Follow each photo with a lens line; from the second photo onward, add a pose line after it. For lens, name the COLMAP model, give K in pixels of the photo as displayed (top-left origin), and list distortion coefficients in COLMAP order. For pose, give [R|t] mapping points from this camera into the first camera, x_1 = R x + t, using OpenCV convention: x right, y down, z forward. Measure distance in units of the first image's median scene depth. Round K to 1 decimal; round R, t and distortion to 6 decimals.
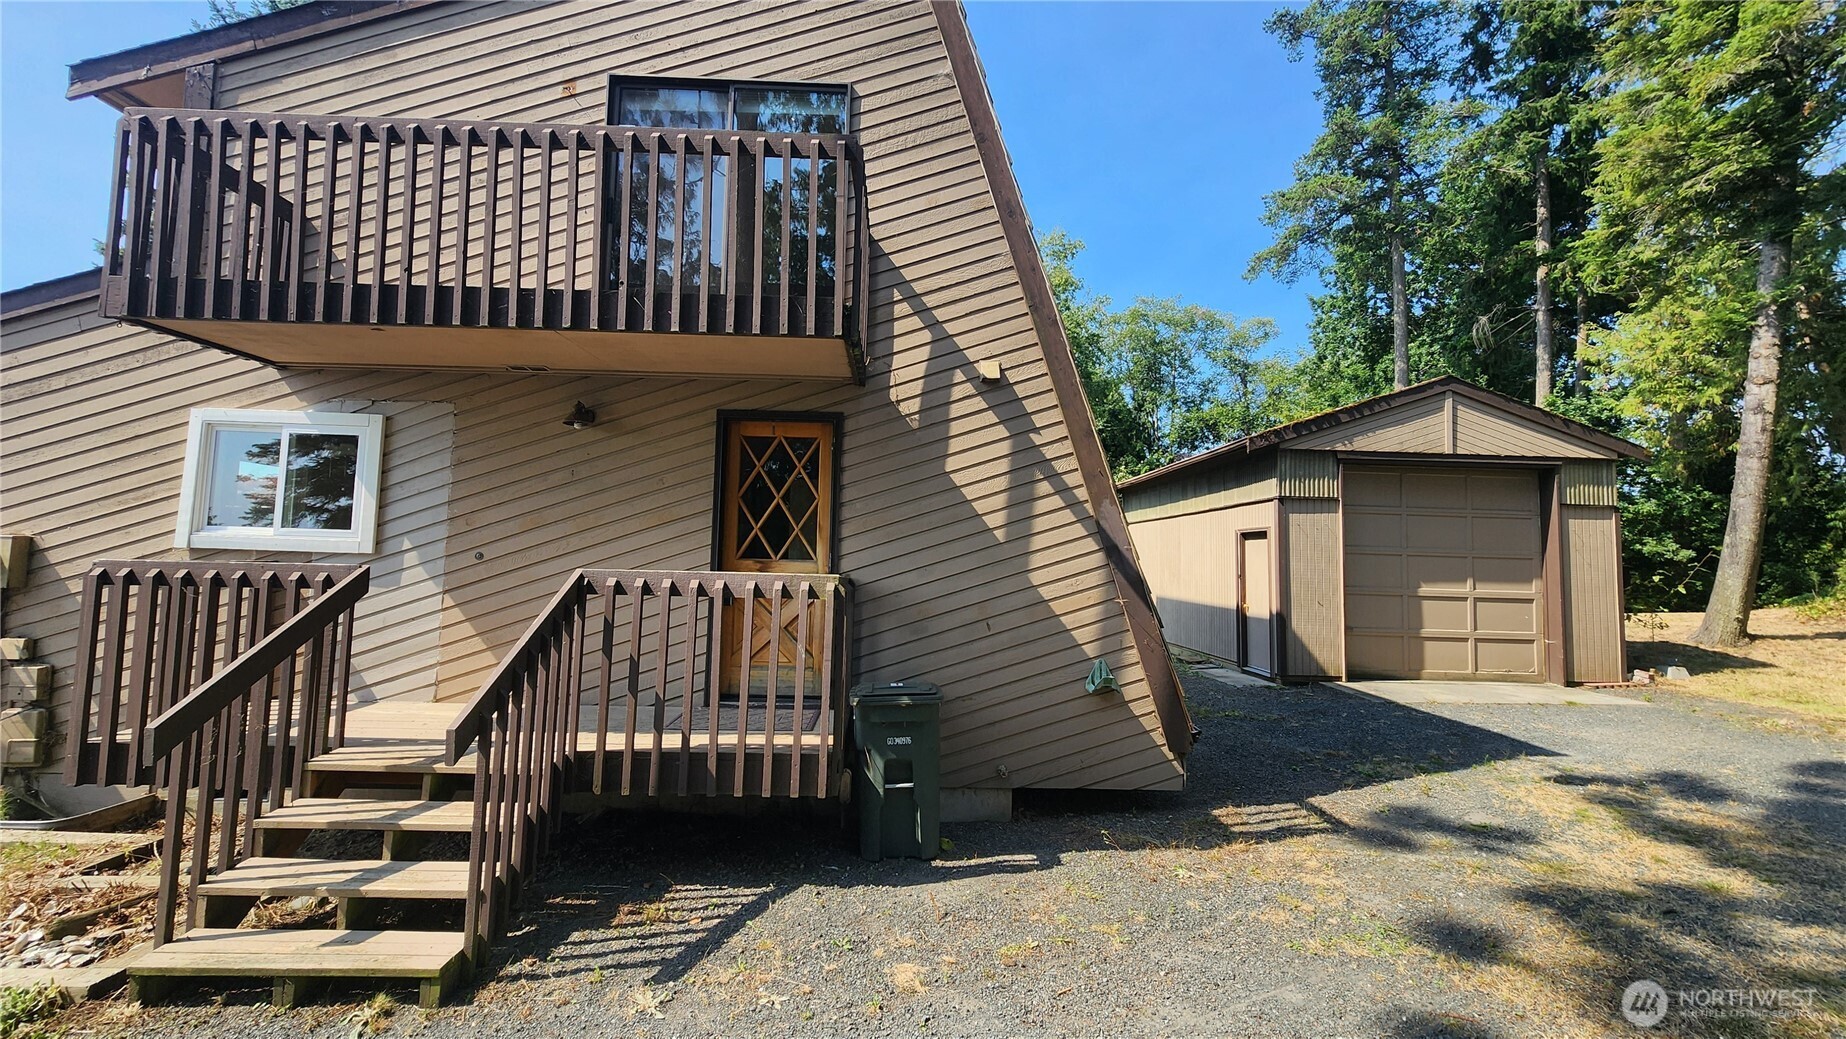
lens RADIAL K [[747.2, 0, 927.1], [0, 747.2, 505.1], [0, 0, 1]] dist [-0.000273, -0.000137]
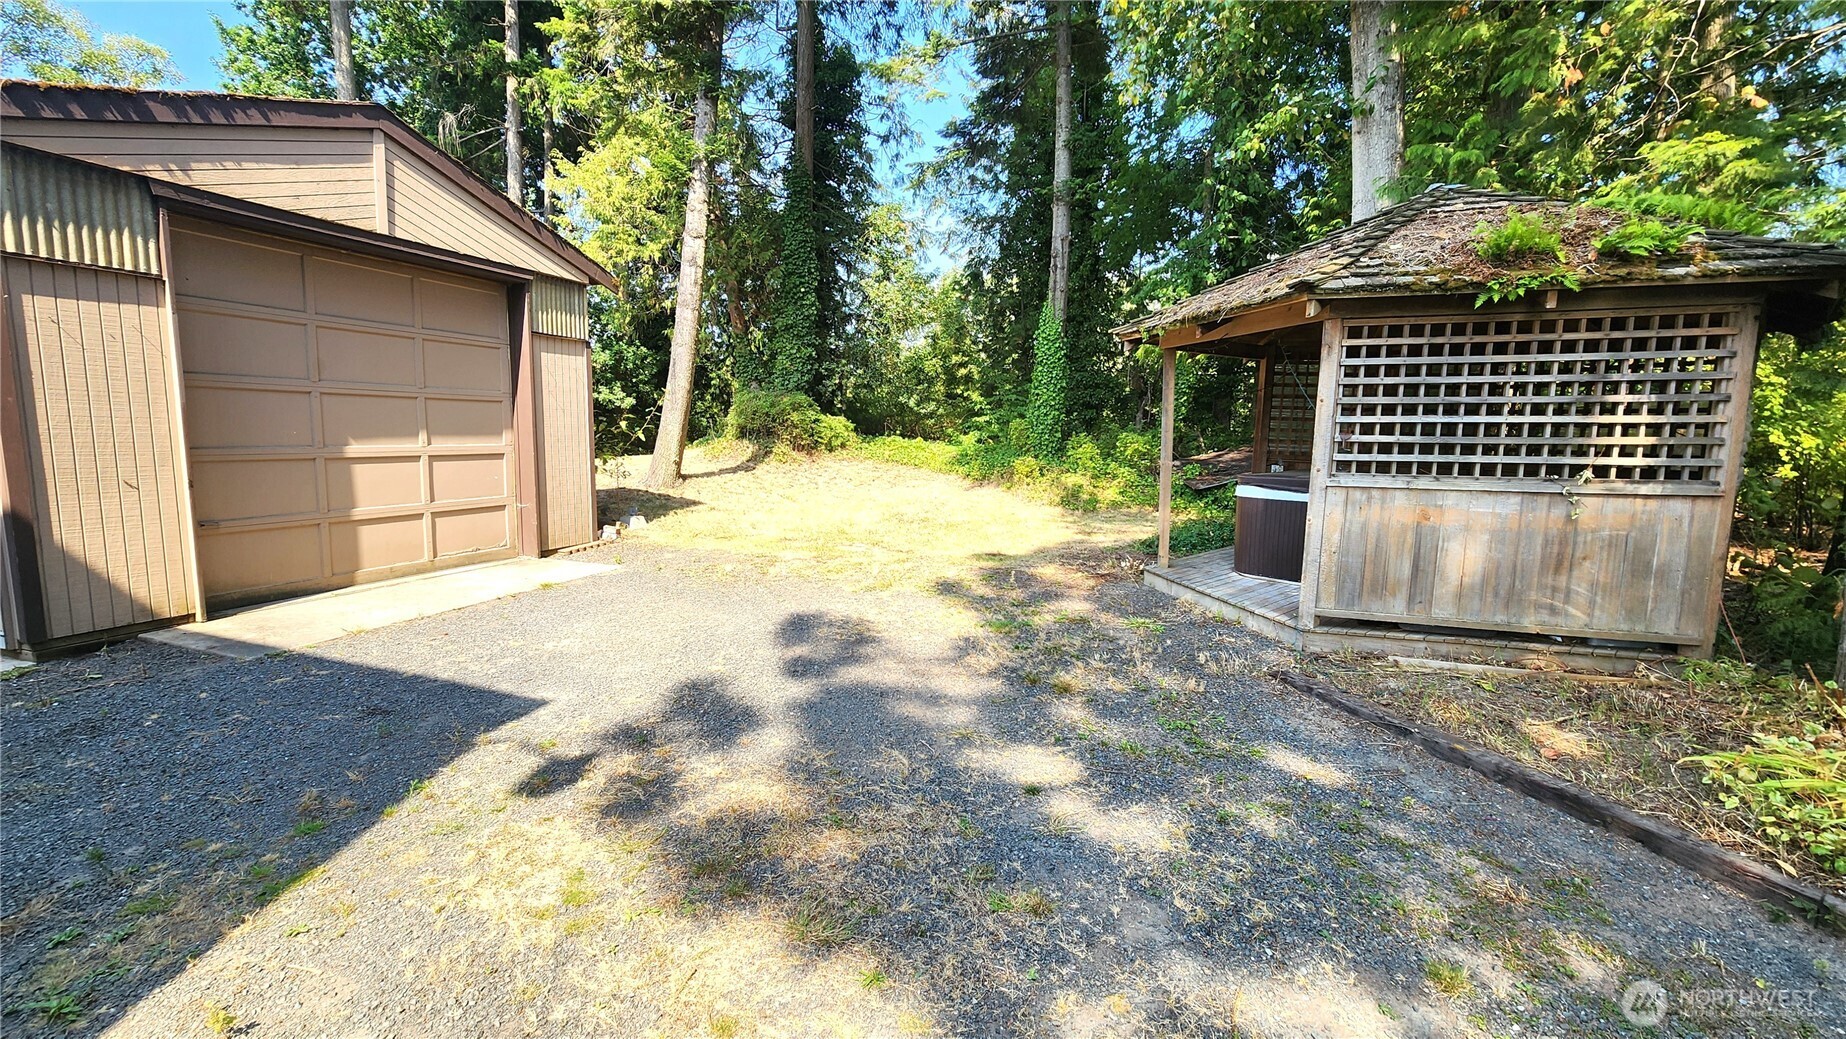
lens RADIAL K [[747.2, 0, 912.7], [0, 747.2, 509.7], [0, 0, 1]] dist [-0.000273, -0.000137]
pose [[0.390901, -0.119075, 0.912698, 0.265285], [-0.070044, 0.984873, 0.158491, 0.030812], [-0.917764, -0.125884, 0.376648, 0.314063]]
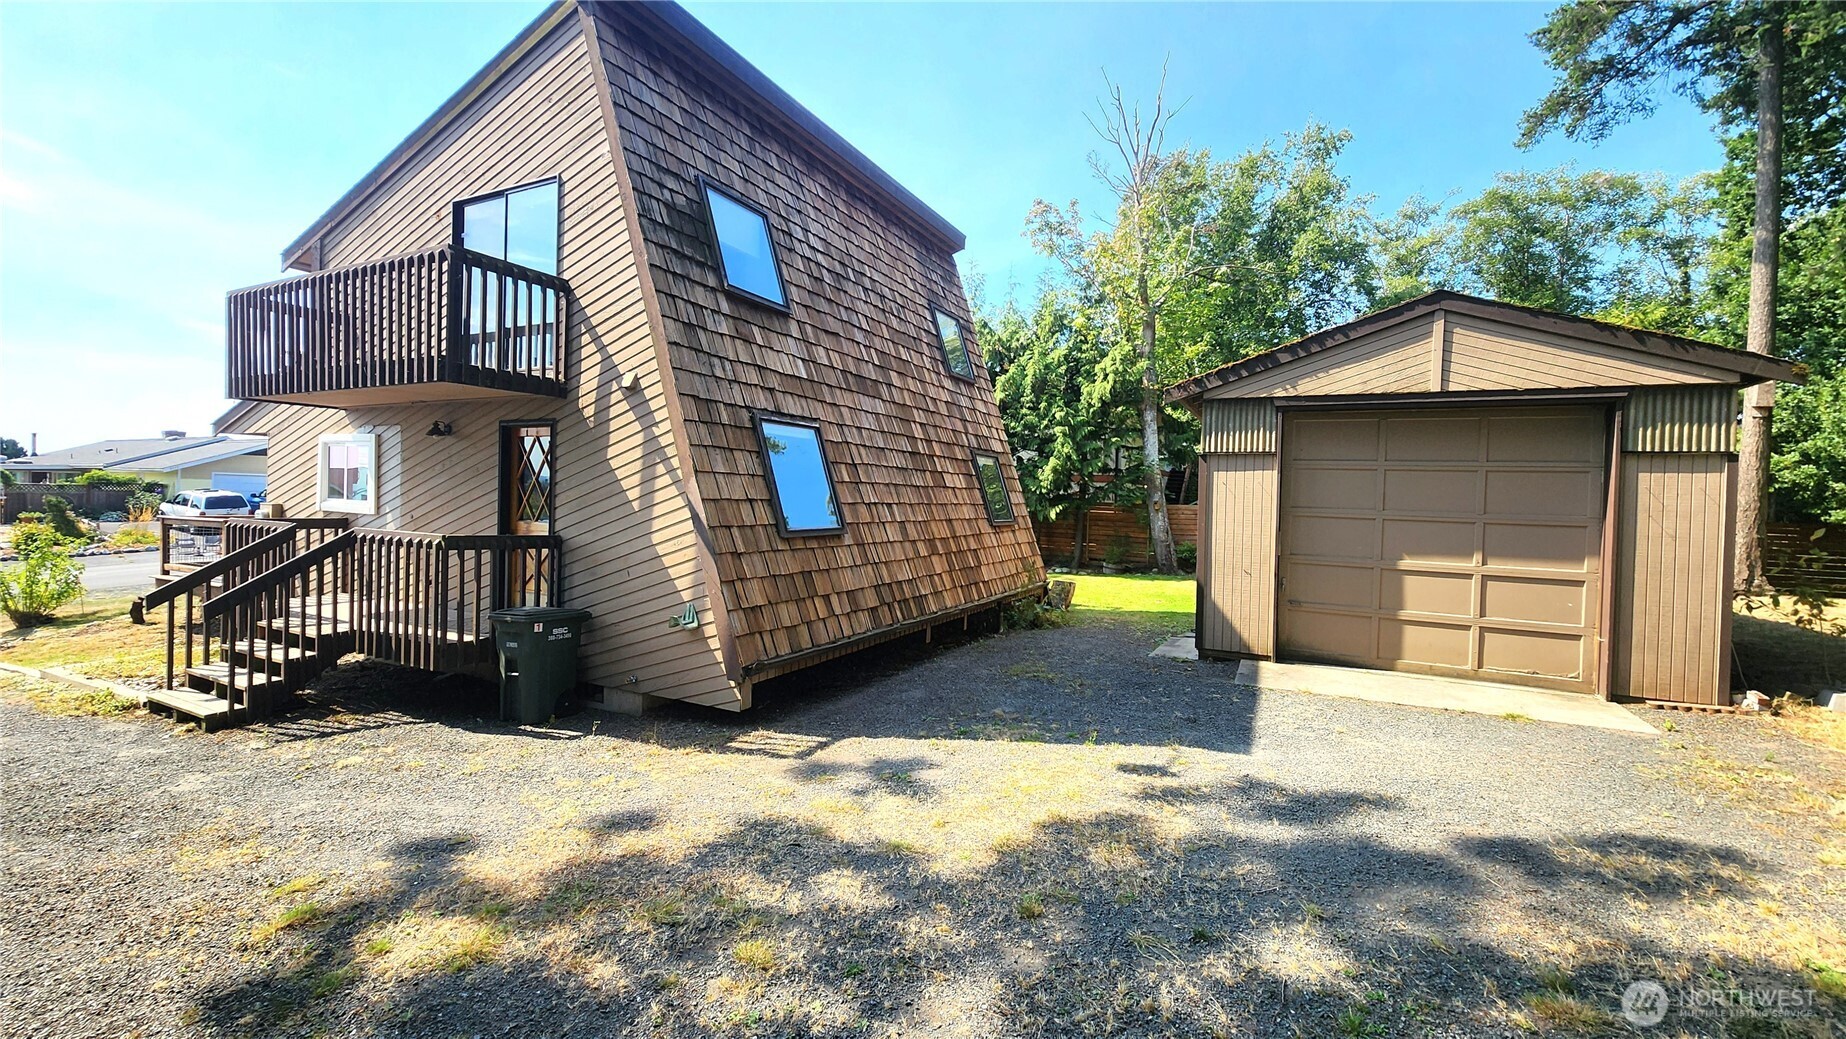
lens RADIAL K [[747.2, 0, 913.8], [0, 747.2, 504.2], [0, 0, 1]] dist [-0.000273, -0.000137]
pose [[0.876052, 0.004609, -0.482195, 0.600002], [0.028932, 0.997651, 0.062099, -0.015425], [0.481348, -0.068353, 0.873860, 0.041413]]
